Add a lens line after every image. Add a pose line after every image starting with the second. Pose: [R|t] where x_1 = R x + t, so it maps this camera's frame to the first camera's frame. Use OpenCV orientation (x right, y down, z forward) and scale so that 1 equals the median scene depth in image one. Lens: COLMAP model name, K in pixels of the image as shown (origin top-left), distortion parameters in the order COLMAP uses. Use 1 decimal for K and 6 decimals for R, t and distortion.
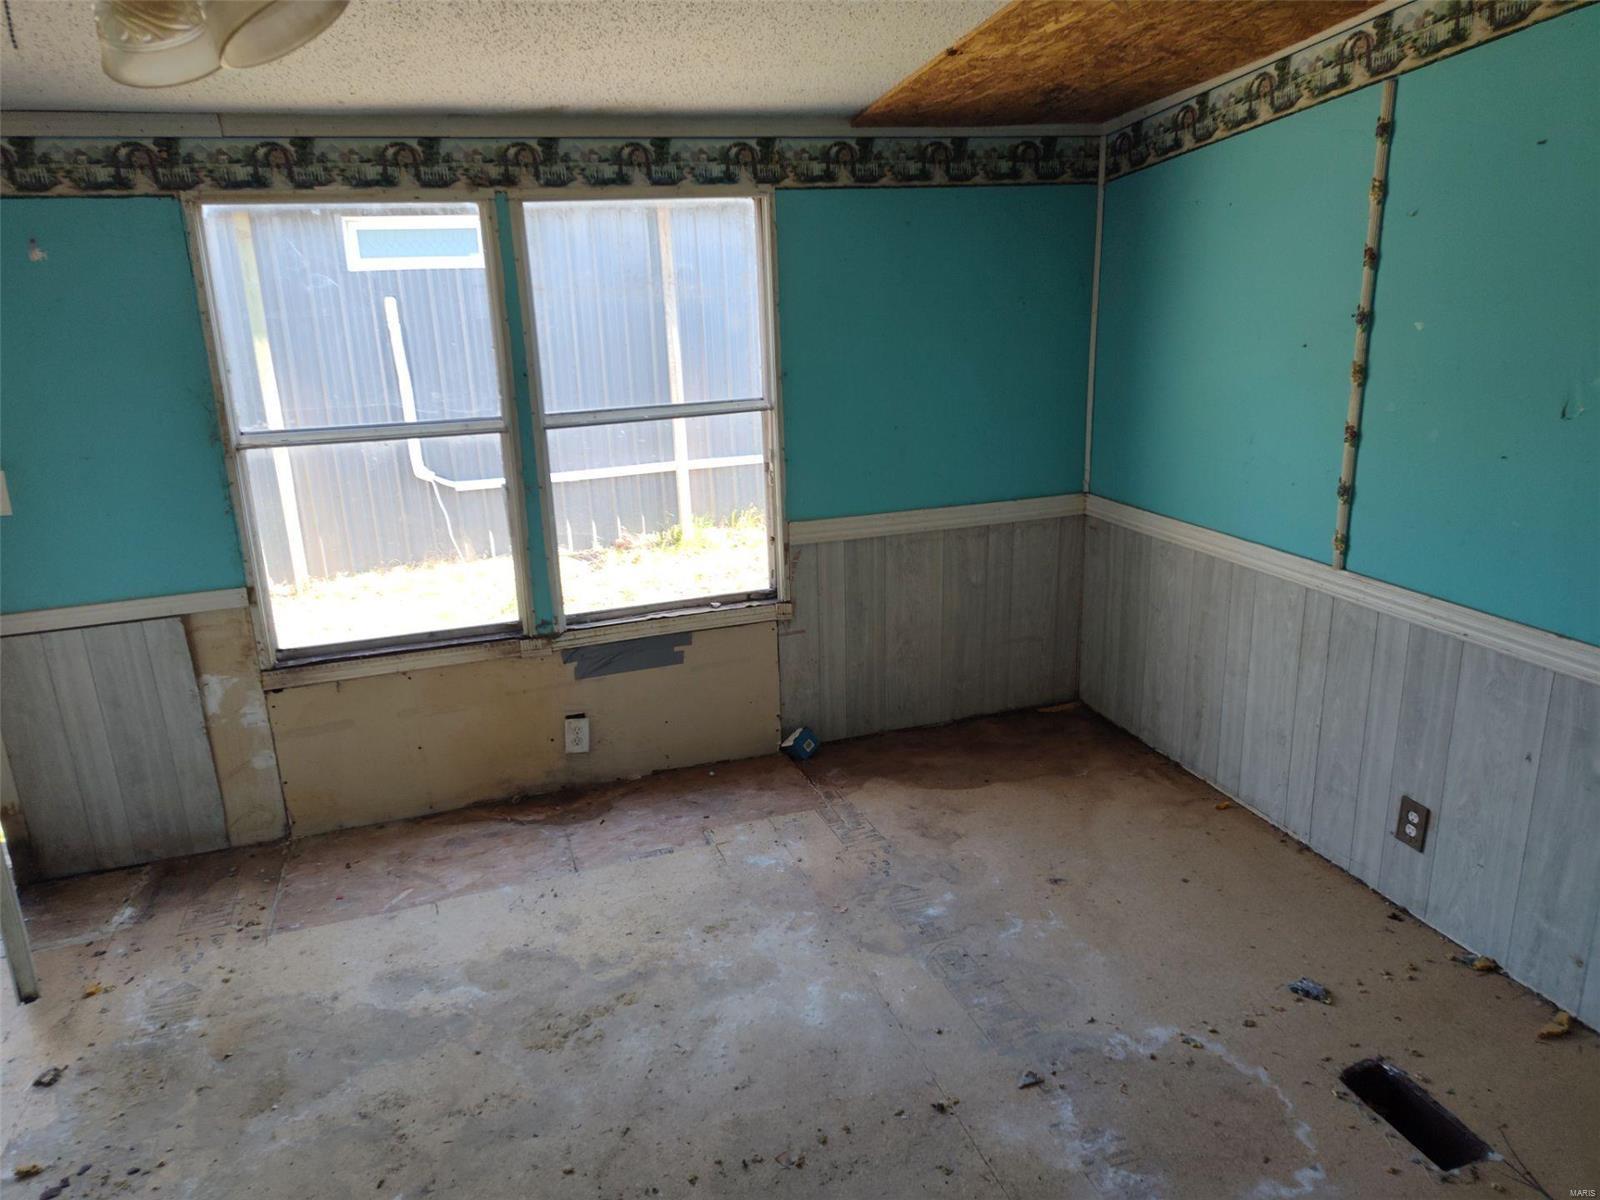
lens RADIAL K [[1106.1, 0, 798.4], [0, 1106.1, 593.5], [0, 0, 1]] dist [0.022855, -0.010015]
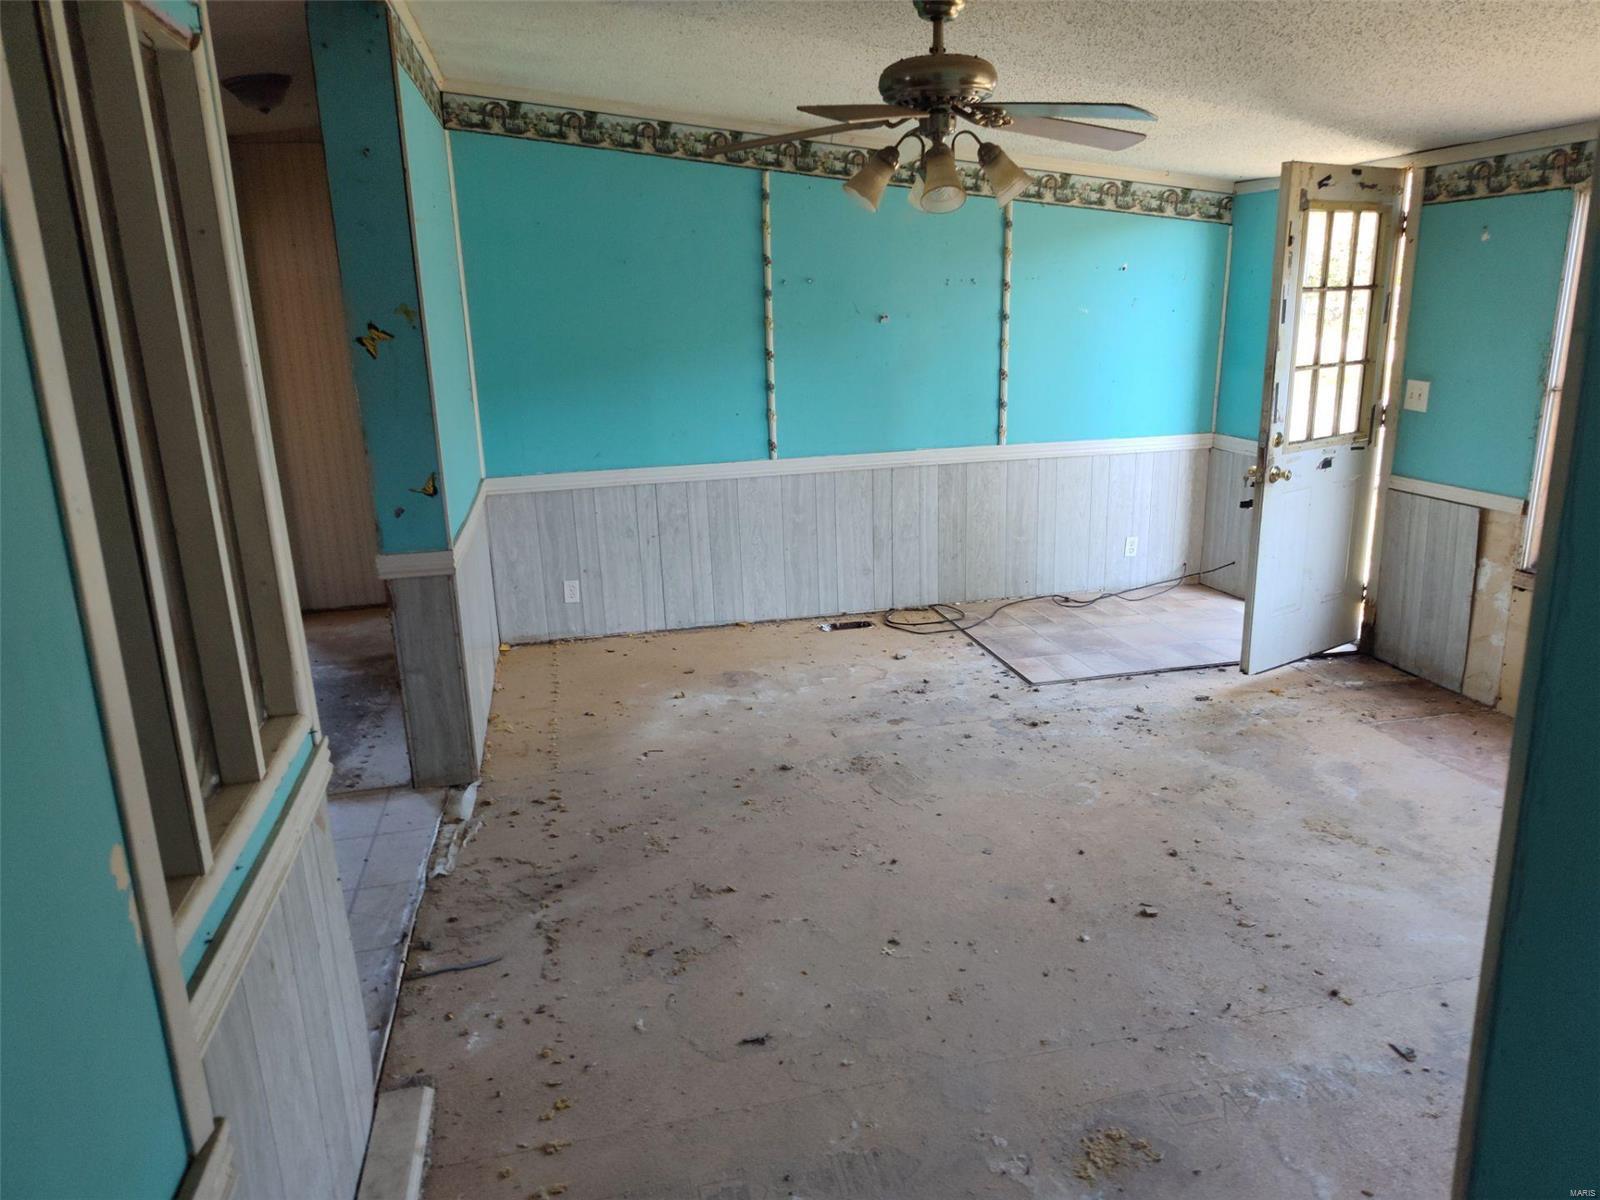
lens RADIAL K [[1106.1, 0, 801.7], [0, 1106.1, 601.8], [0, 0, 1]] dist [0.022855, -0.010015]
pose [[-0.106041, 0.299921, -0.948052, 0.967759], [-0.250841, 0.914524, 0.317372, -0.112797], [0.962203, 0.271465, -0.021744, 0.322419]]
